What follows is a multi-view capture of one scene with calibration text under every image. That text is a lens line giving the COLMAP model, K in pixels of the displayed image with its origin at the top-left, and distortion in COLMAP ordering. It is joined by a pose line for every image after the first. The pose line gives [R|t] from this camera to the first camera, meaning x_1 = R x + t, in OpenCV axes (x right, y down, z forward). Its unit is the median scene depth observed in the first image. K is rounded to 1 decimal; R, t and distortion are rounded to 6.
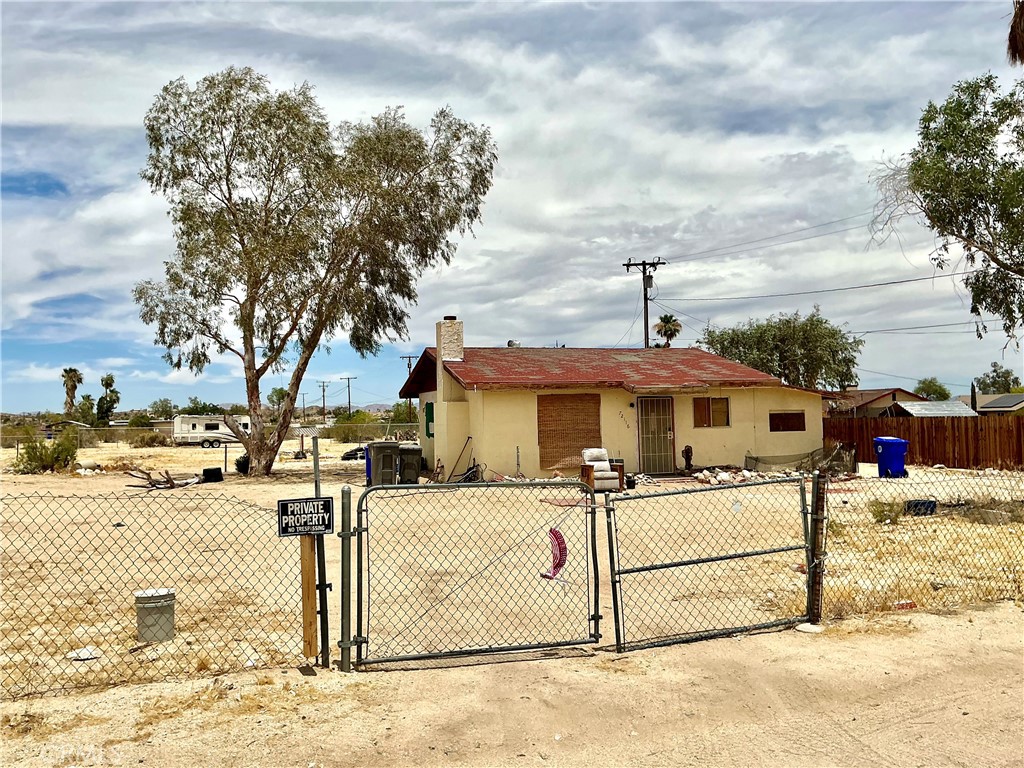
lens RADIAL K [[853.6, 0, 512.0], [0, 853.6, 384.0], [0, 0, 1]] dist [0.133666, -0.303483]
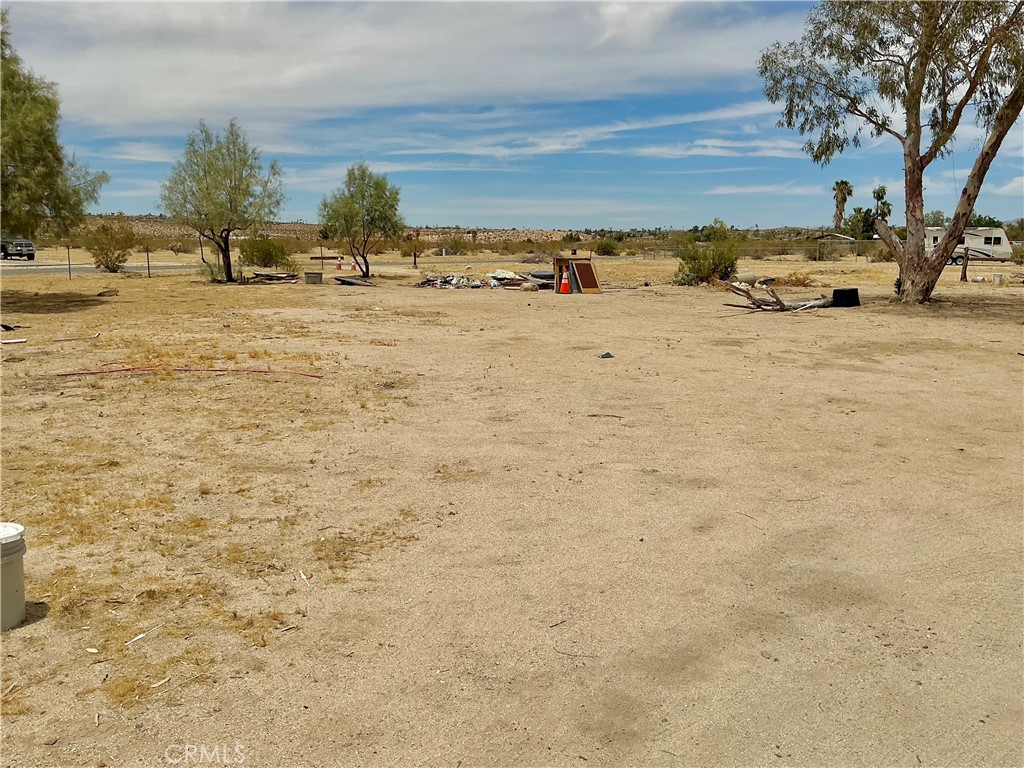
lens RADIAL K [[853.8, 0, 511.0], [0, 853.8, 376.5], [0, 0, 1]] dist [0.154330, -0.335343]
pose [[0.662169, 0.127354, -0.738453, 0.036977], [0.024588, 0.981229, 0.191271, 0.016771], [0.748951, -0.144810, 0.646608, 0.237712]]
